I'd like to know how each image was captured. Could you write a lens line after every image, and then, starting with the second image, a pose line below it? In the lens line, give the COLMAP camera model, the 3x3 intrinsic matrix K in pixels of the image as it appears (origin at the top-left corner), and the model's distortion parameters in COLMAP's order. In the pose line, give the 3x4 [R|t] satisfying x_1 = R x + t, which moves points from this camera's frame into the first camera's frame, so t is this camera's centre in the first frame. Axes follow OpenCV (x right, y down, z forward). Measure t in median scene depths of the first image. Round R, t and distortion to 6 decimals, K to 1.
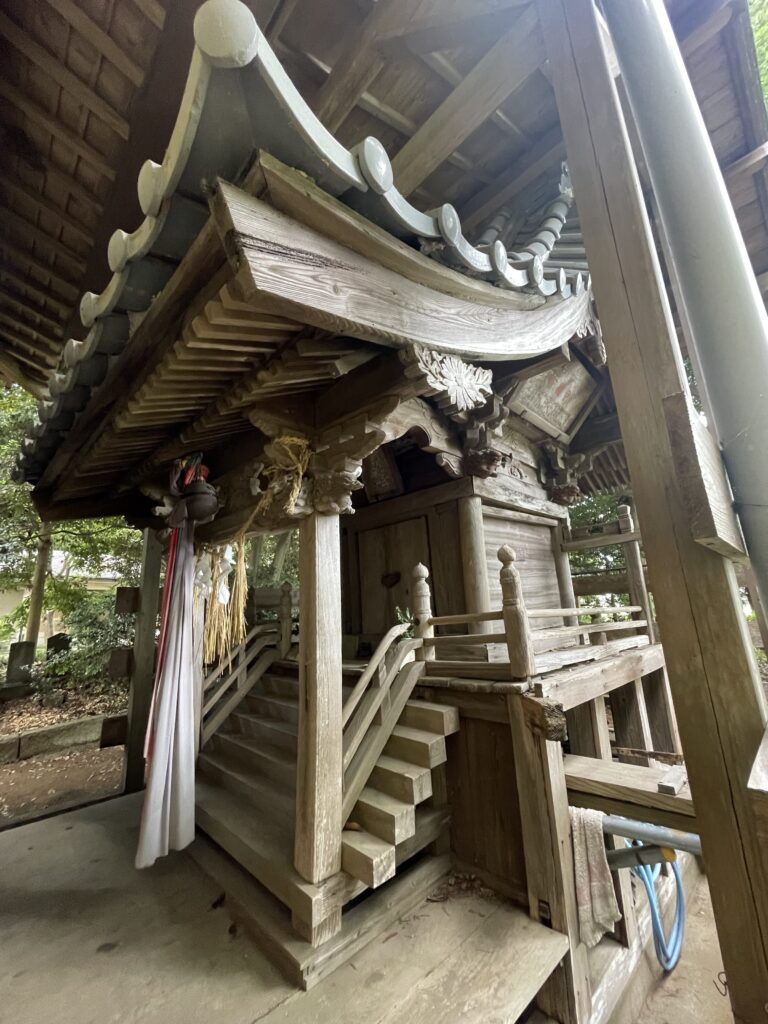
lens RADIAL K [[414.9, 0, 385.7], [0, 414.9, 508.2], [0, 0, 1]] dist [0.001624, -0.000008]
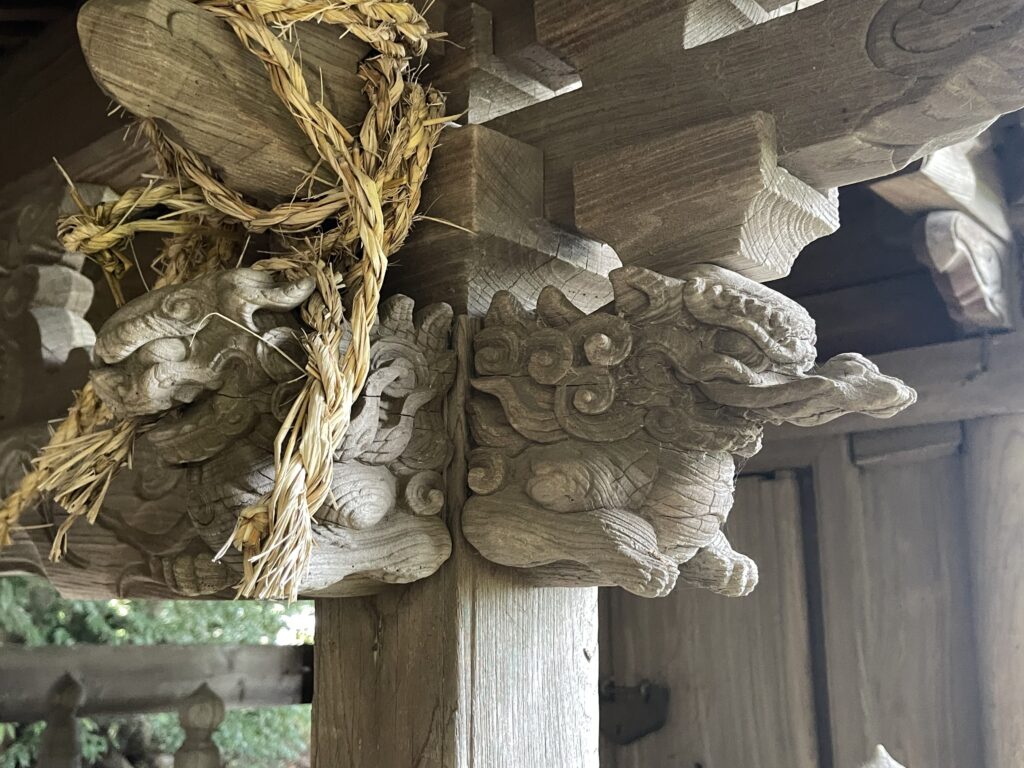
lens RADIAL K [[1005.8, 0, 509.3], [0, 1005.8, 381.9], [0, 0, 1]] dist [0.046938, 0.000000]
pose [[0.996619, 0.066135, 0.048744, -0.173551], [-0.067082, 0.997584, 0.018053, -0.054671], [-0.047432, -0.021262, 0.998648, 0.684910]]
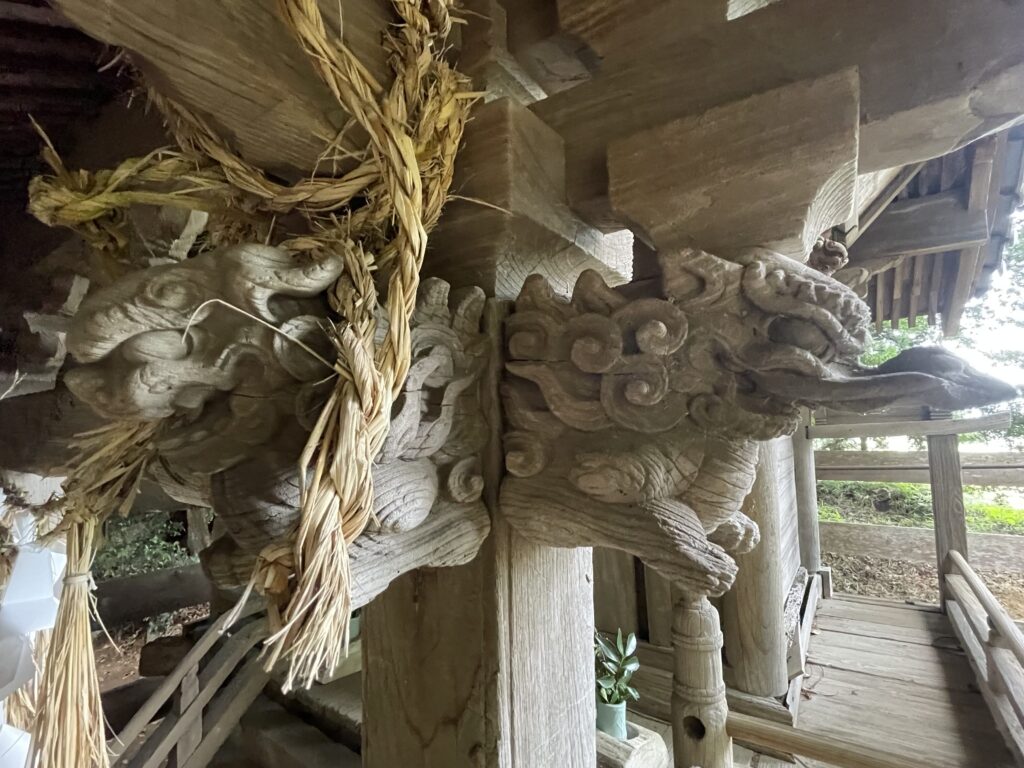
lens RADIAL K [[478.2, 0, 500.1], [0, 478.2, 391.6], [0, 0, 1]] dist [-0.009033, 0.002278]
pose [[0.987104, 0.042051, 0.154457, -0.195711], [-0.065595, 0.986407, 0.150659, -0.063155], [-0.146022, -0.158848, 0.976445, 0.853714]]
